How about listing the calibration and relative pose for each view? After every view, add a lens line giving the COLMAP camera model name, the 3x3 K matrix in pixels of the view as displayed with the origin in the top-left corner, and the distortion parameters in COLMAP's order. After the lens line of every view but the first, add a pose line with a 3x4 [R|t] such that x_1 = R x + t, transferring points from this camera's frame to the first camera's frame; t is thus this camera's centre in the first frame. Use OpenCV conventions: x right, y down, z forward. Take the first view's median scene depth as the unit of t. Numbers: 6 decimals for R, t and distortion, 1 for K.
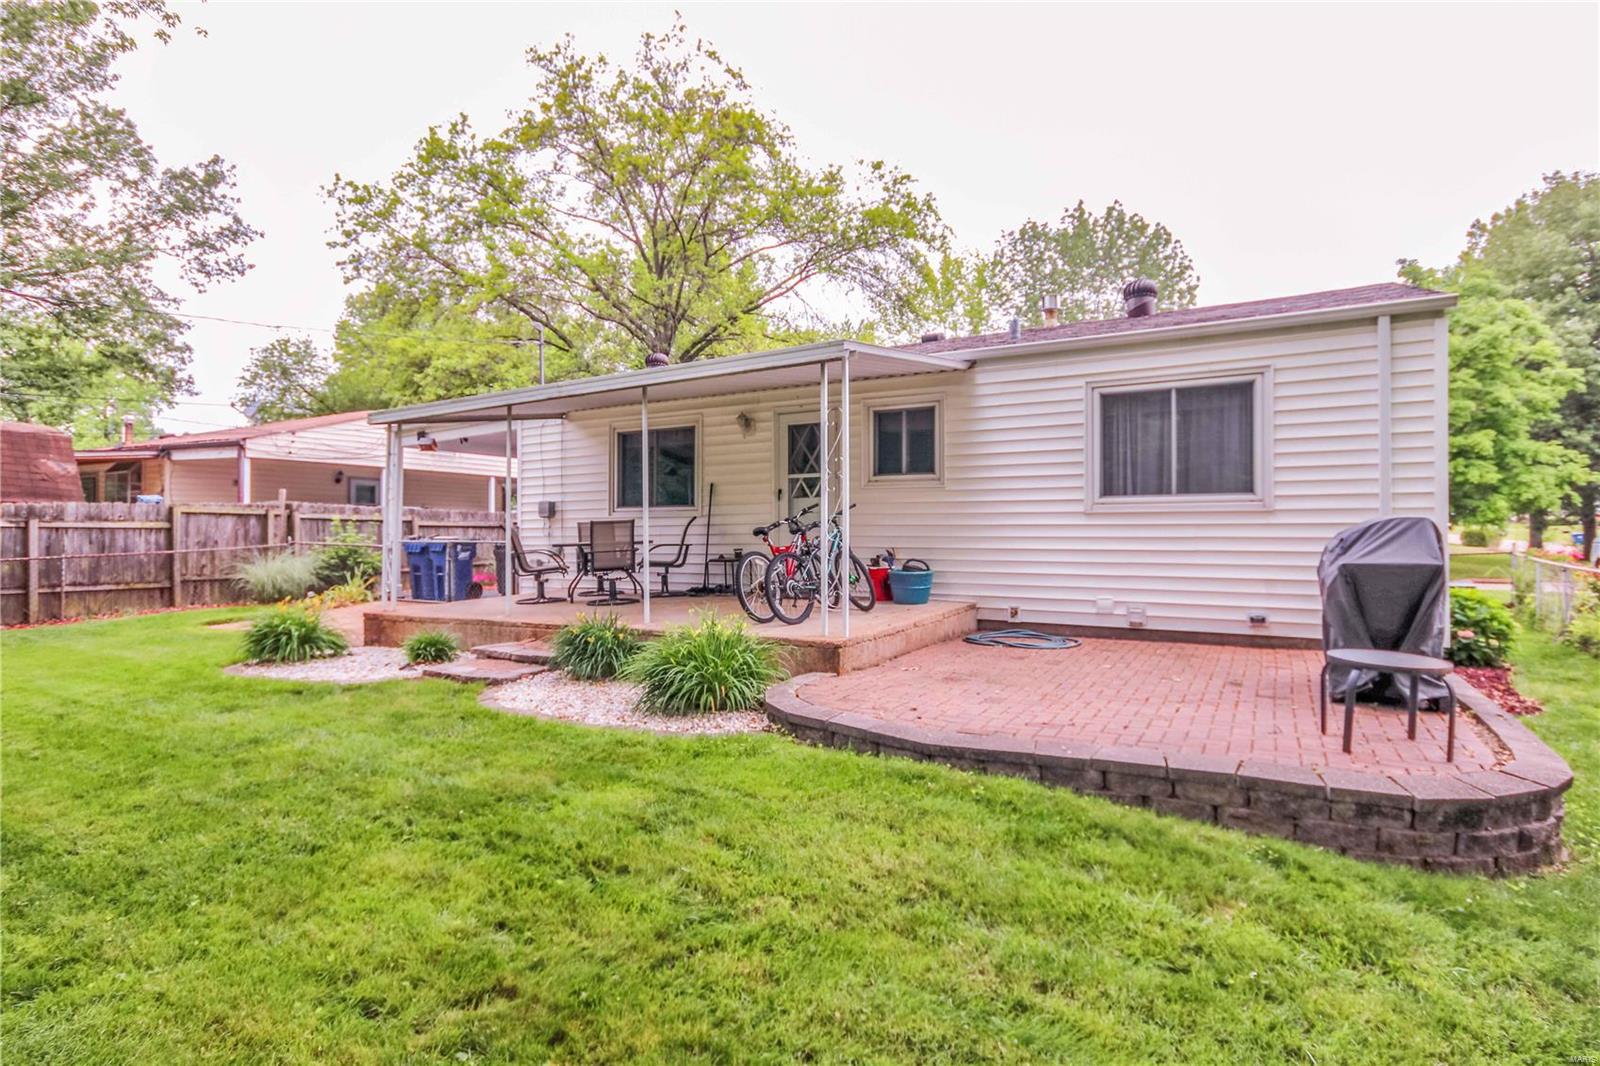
lens RADIAL K [[755.7, 0, 796.8], [0, 755.7, 535.8], [0, 0, 1]] dist [0.007102, -0.001137]
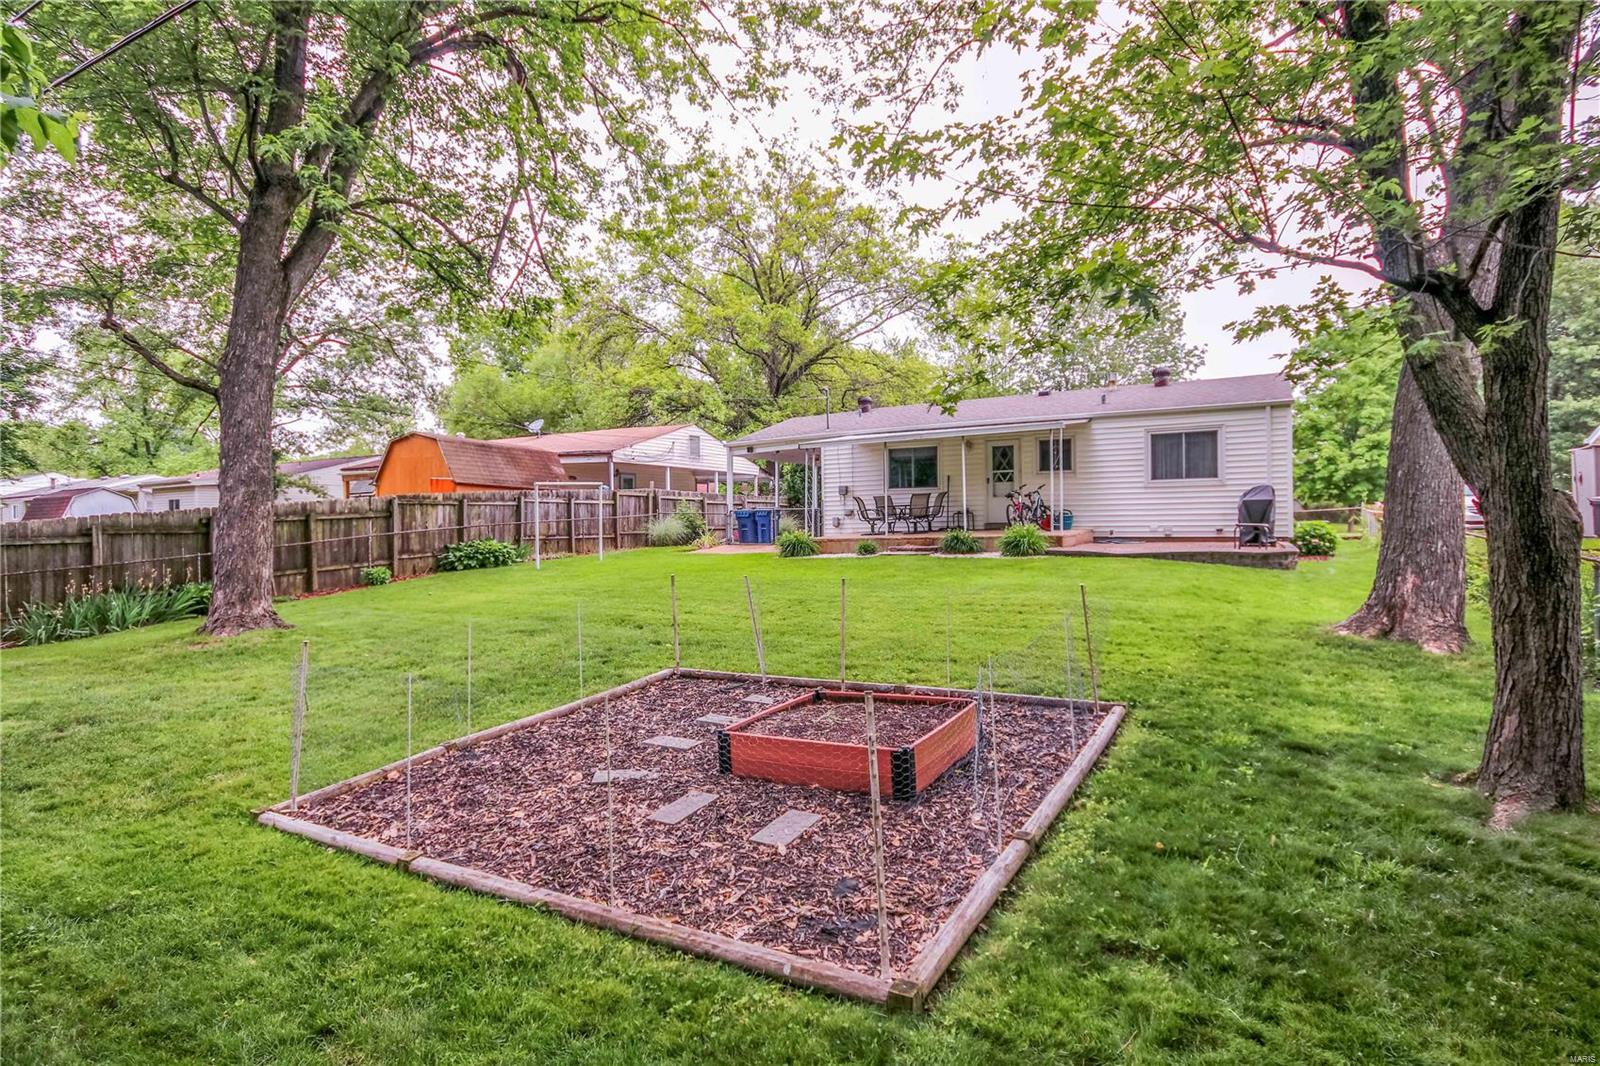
lens RADIAL K [[755.7, 0, 798.0], [0, 755.7, 527.7], [0, 0, 1]] dist [0.007102, -0.001137]
pose [[0.999741, -0.012296, 0.019170, -0.475098], [0.012195, 0.999911, 0.005391, 0.044668], [-0.019234, -0.005155, 0.999802, -0.844381]]
